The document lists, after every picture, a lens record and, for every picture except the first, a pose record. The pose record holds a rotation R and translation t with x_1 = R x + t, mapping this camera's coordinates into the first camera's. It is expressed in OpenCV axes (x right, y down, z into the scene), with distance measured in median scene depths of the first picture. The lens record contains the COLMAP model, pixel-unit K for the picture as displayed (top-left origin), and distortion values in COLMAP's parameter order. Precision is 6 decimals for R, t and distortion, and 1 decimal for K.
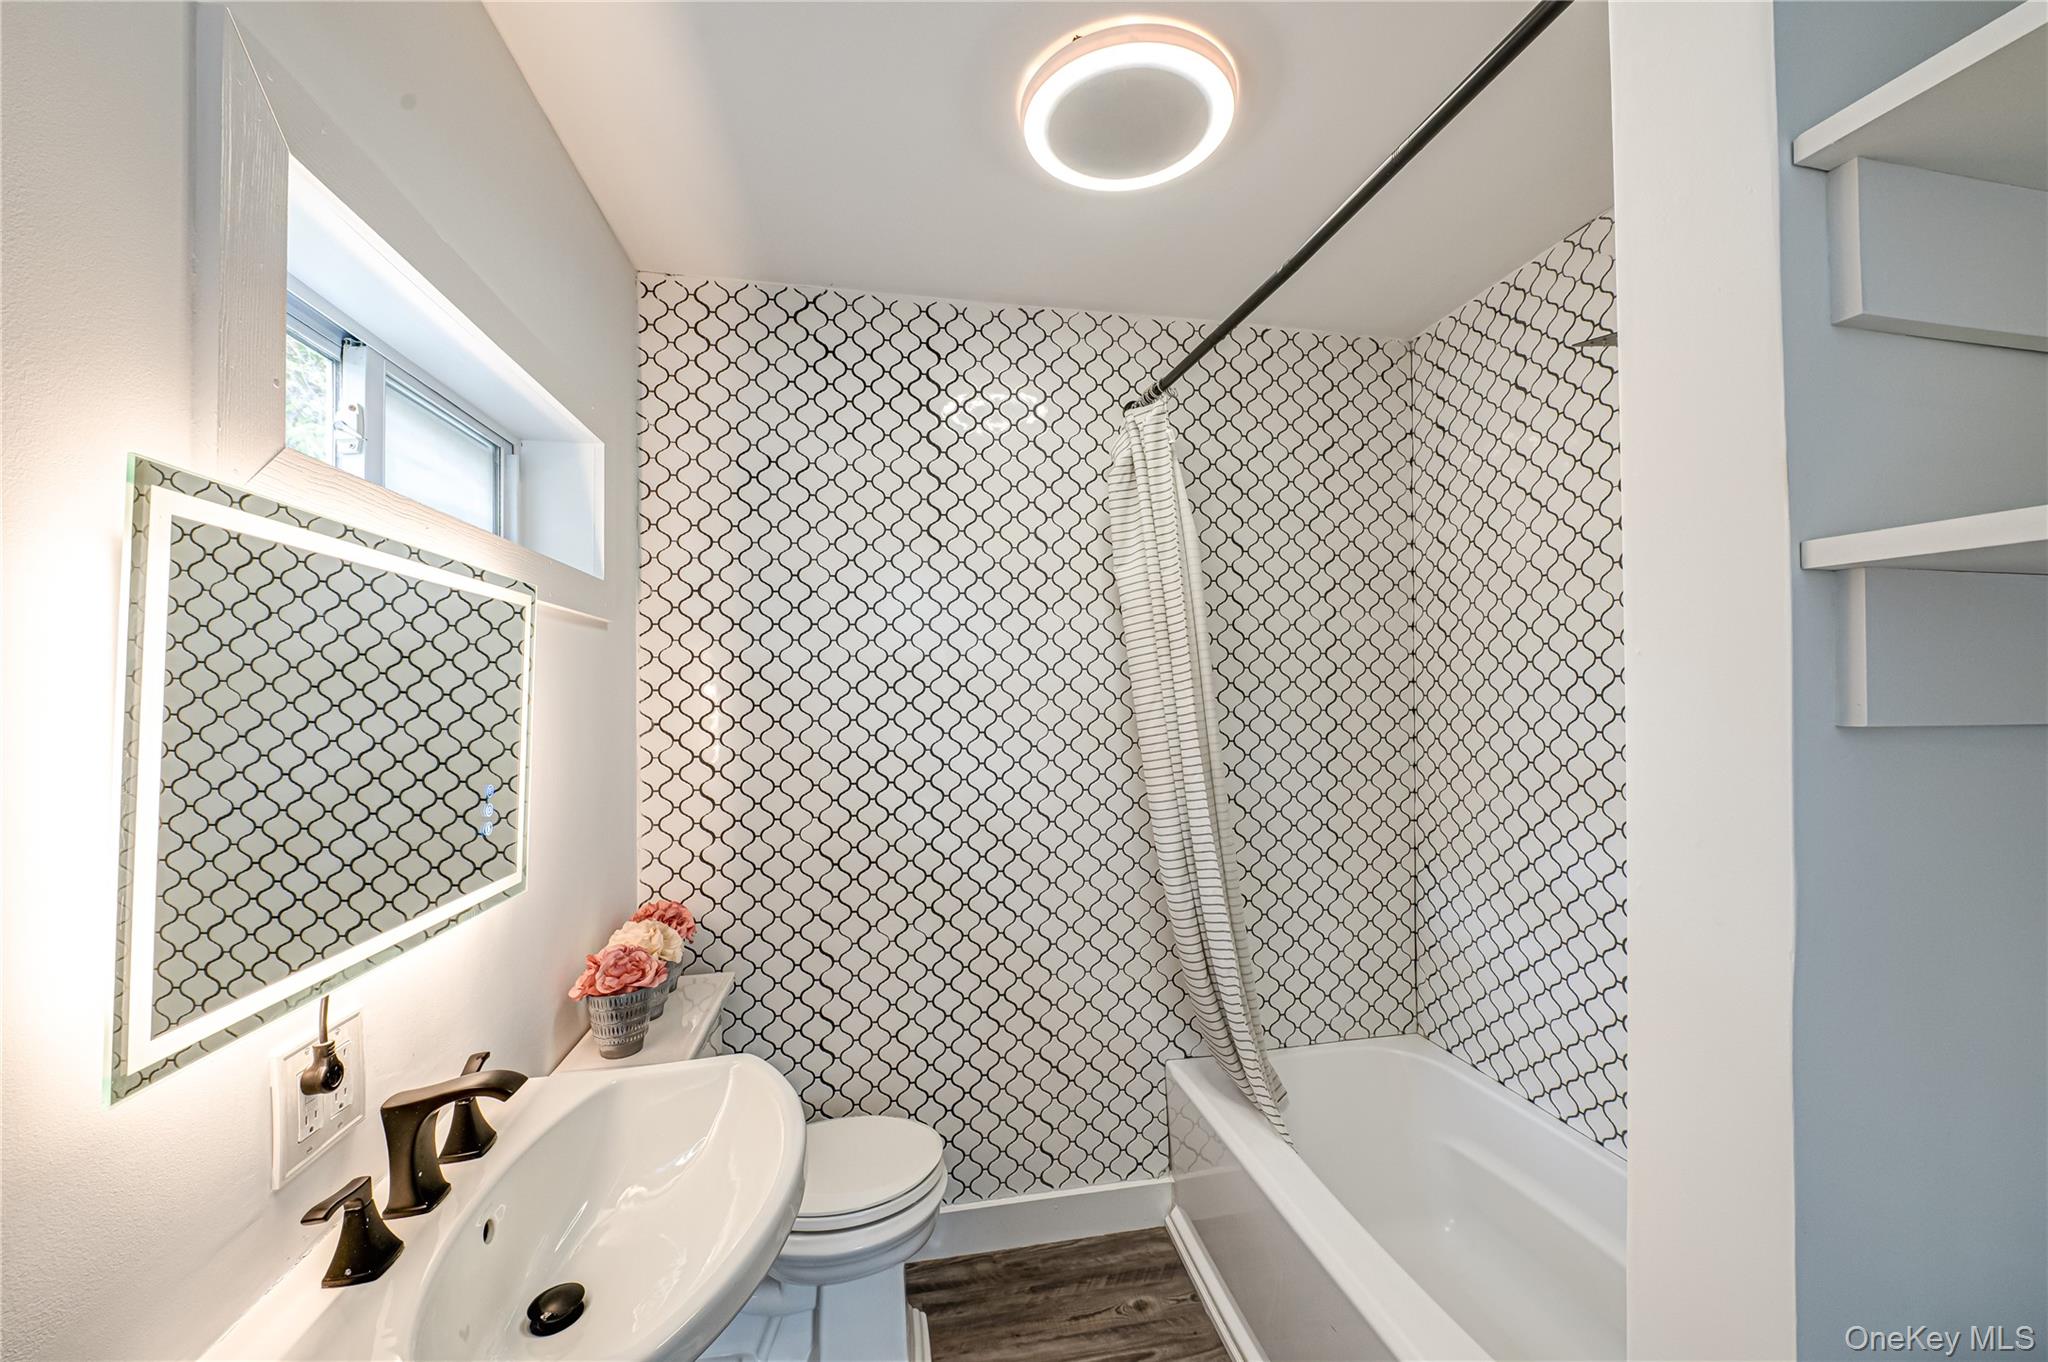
lens RADIAL K [[803.7, 0, 1033.5], [0, 803.7, 684.2], [0, 0, 1]] dist [-0.006264, -0.001379]
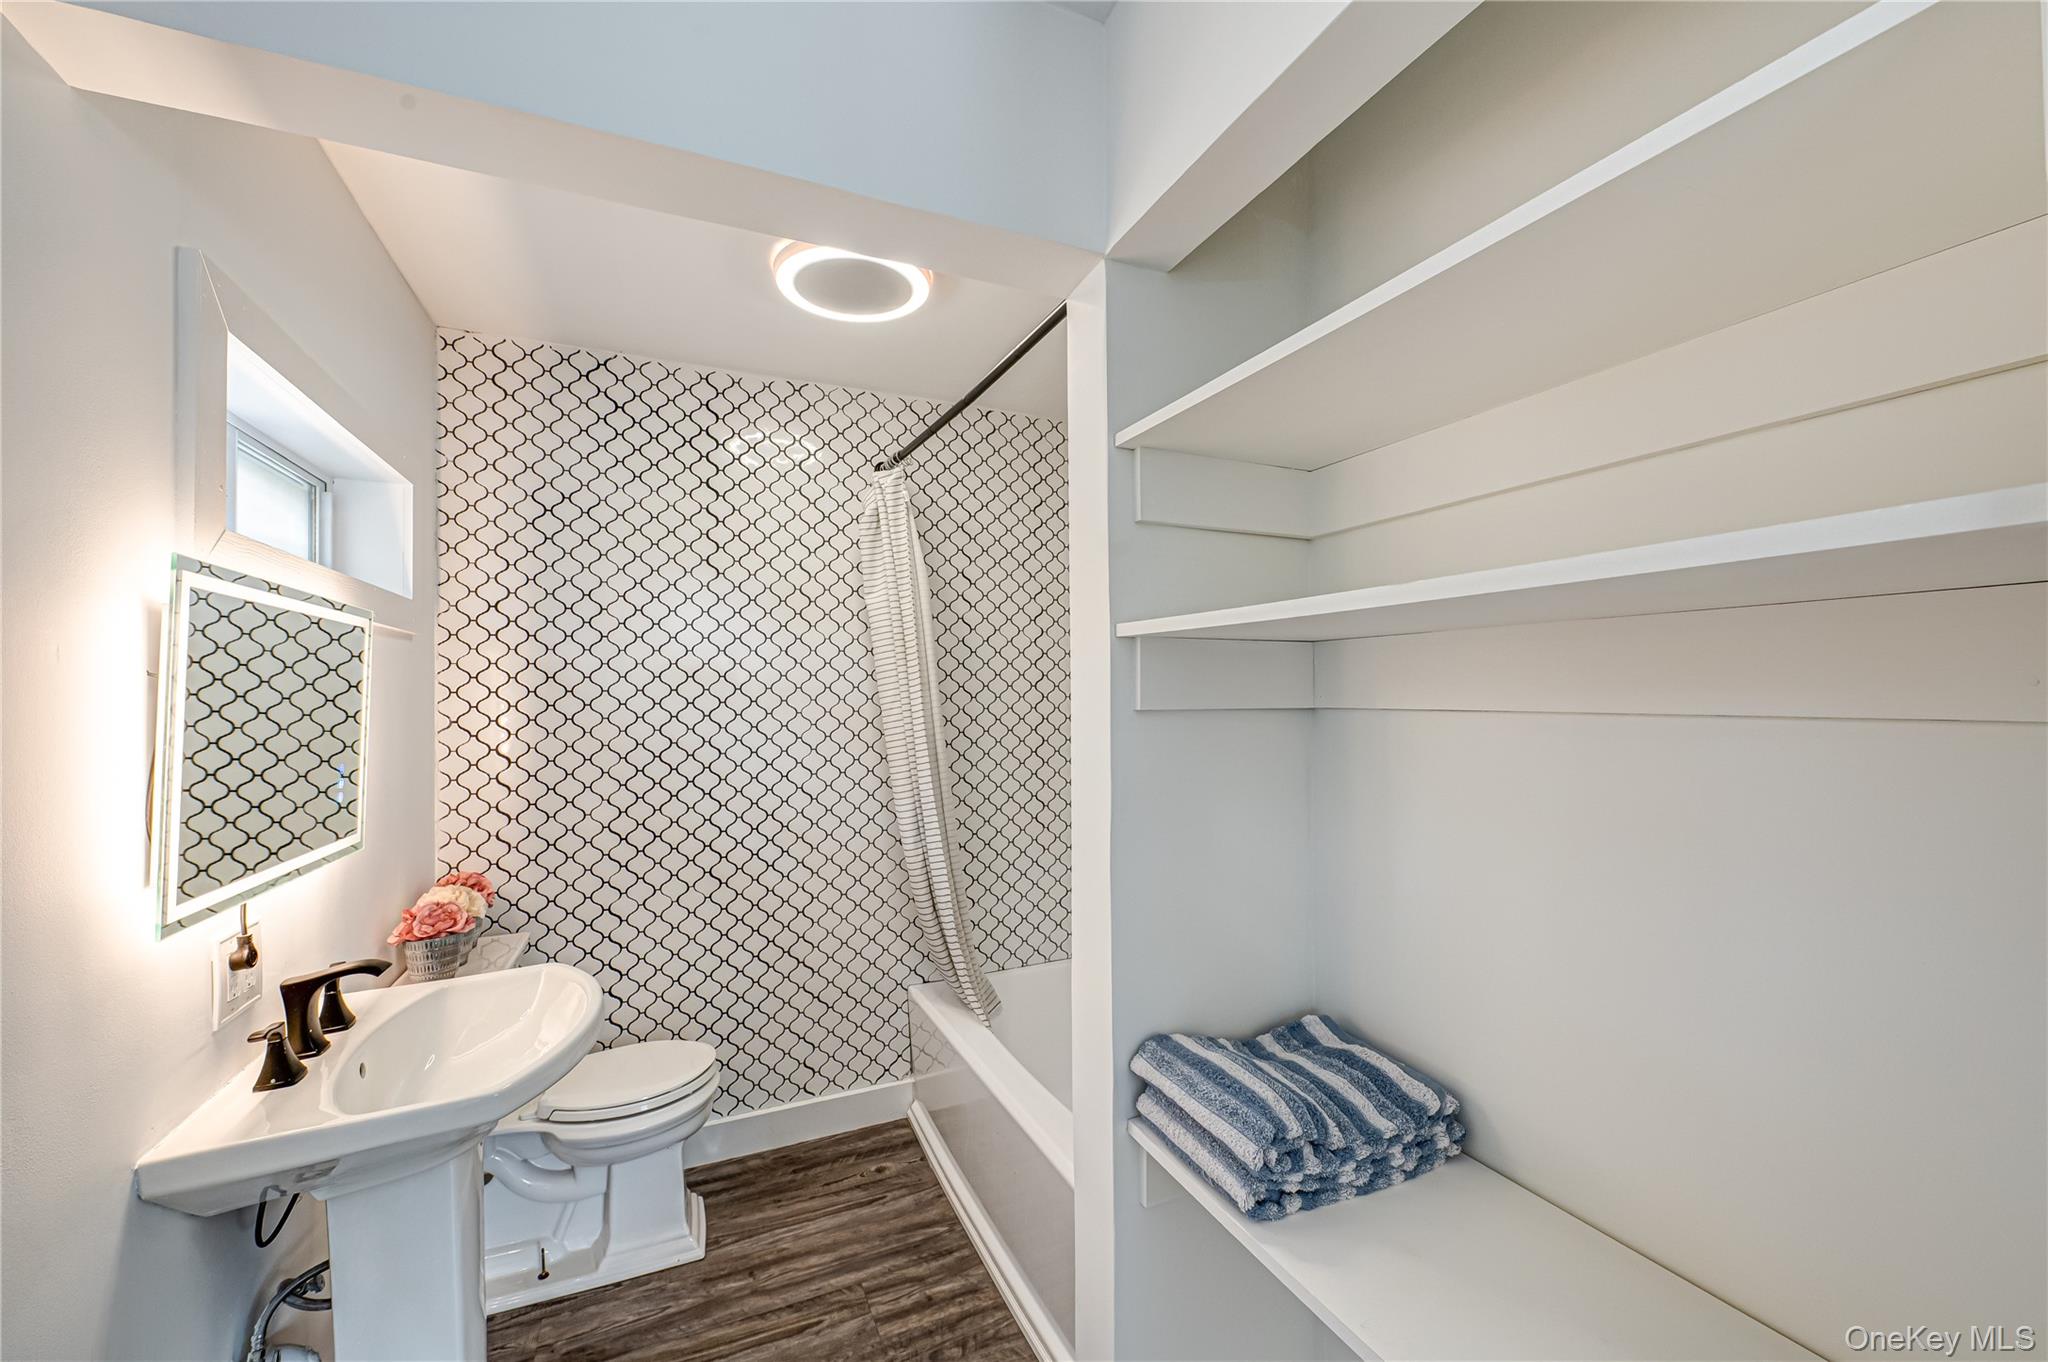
lens RADIAL K [[803.7, 0, 1032.9], [0, 803.7, 684.8], [0, 0, 1]] dist [-0.006264, -0.001379]
pose [[0.972927, 0.002054, 0.231104, 0.066967], [-0.001739, 0.999997, -0.001567, -0.002890], [-0.231106, 0.001122, 0.972928, -0.289036]]
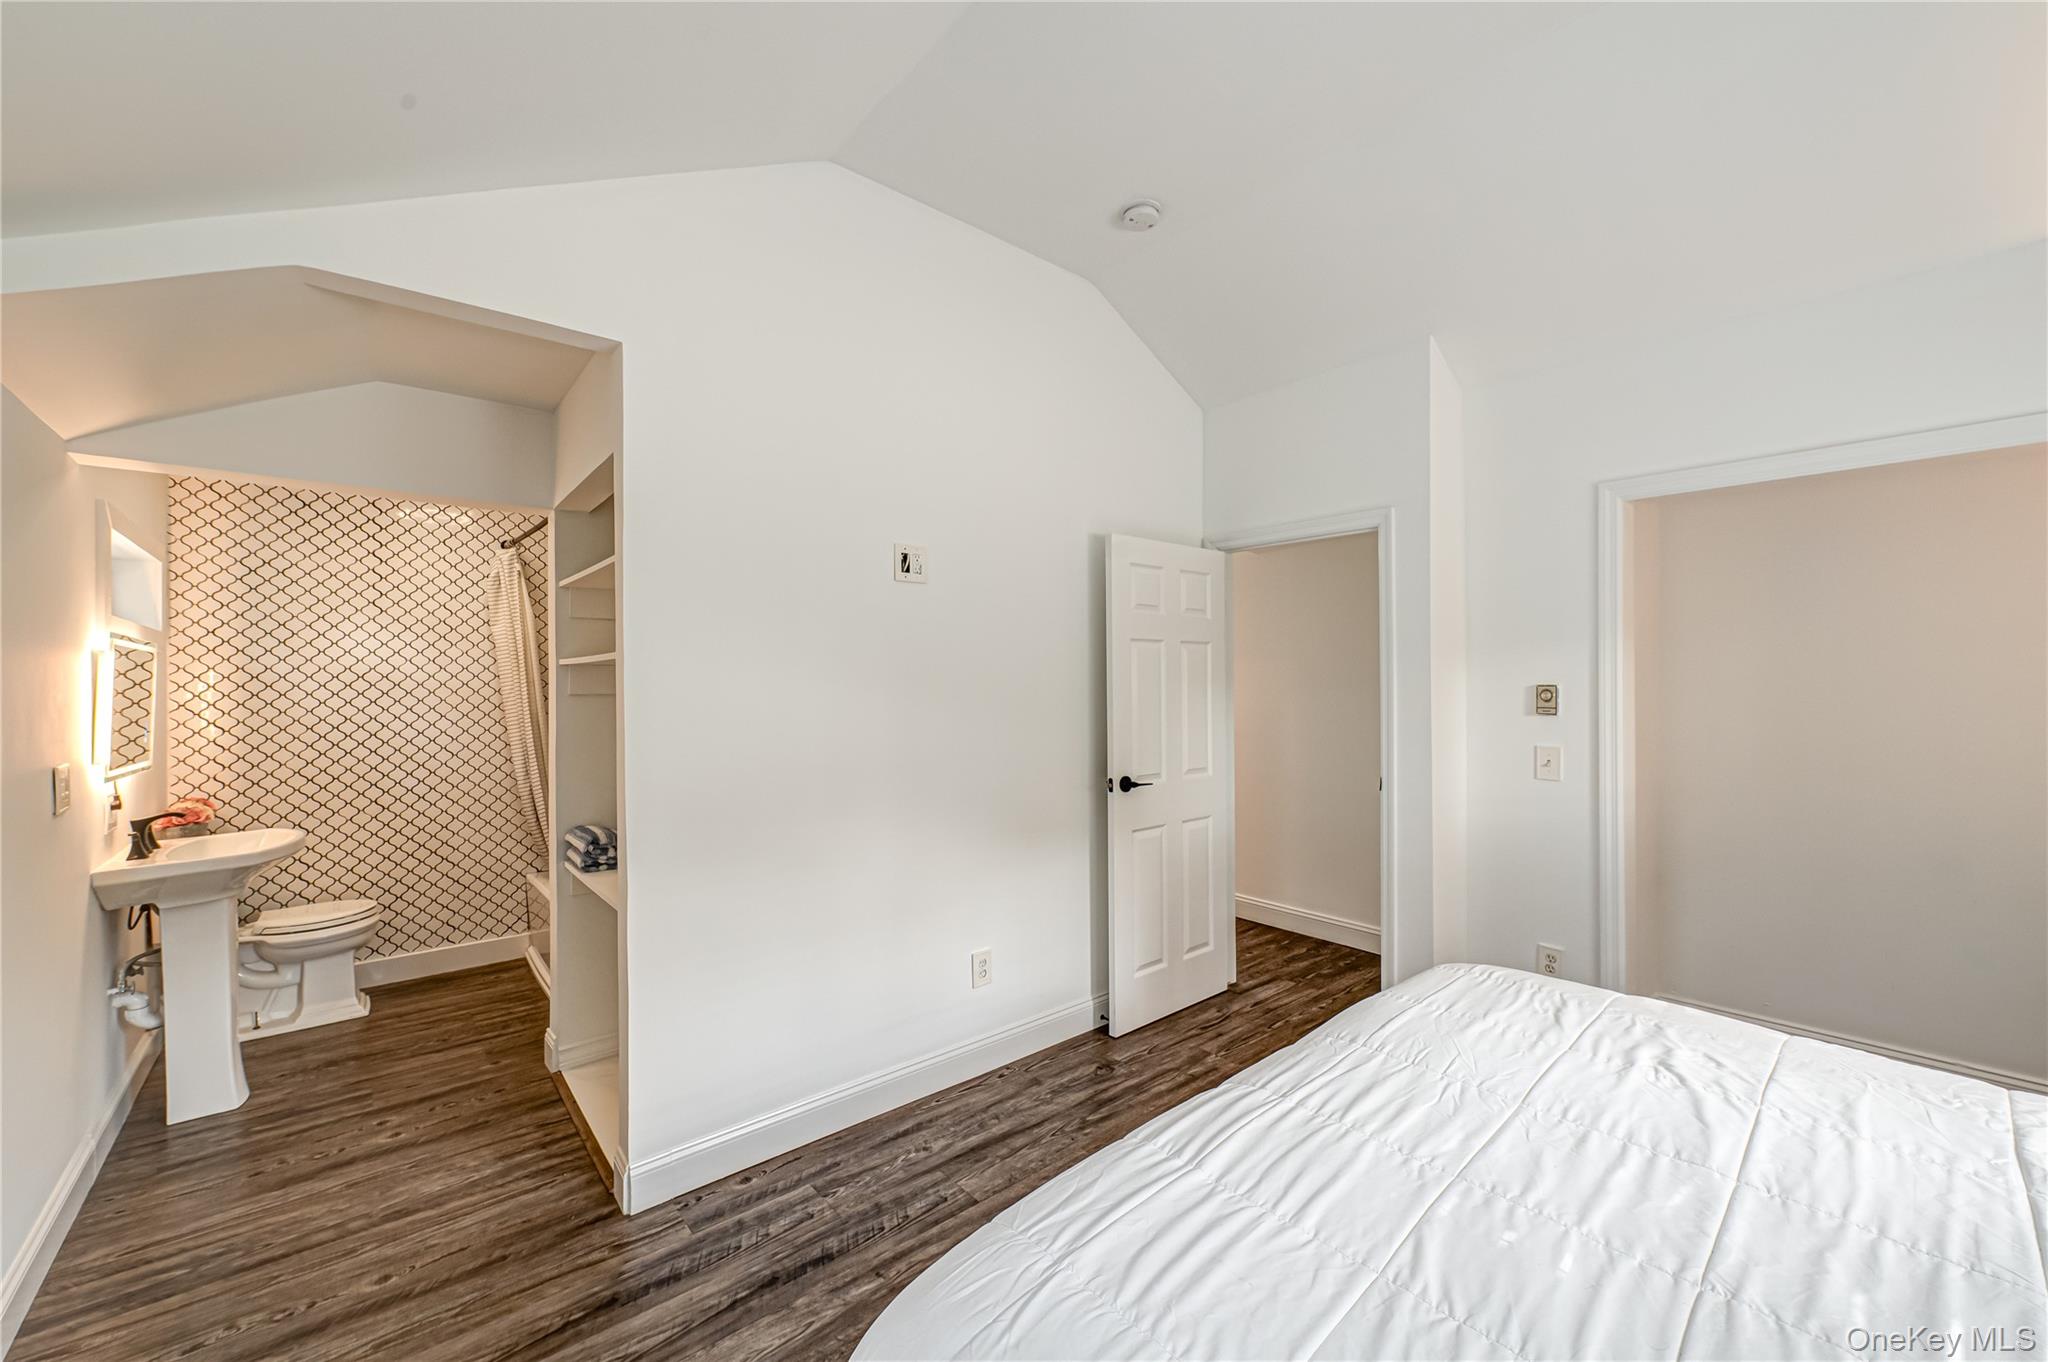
lens RADIAL K [[803.7, 0, 1034.1], [0, 803.7, 685.2], [0, 0, 1]] dist [-0.006264, -0.001379]
pose [[0.870416, 0.002699, 0.492309, 0.298719], [-0.004767, 0.999984, 0.002945, -0.009768], [-0.492293, -0.004910, 0.870415, -1.417858]]
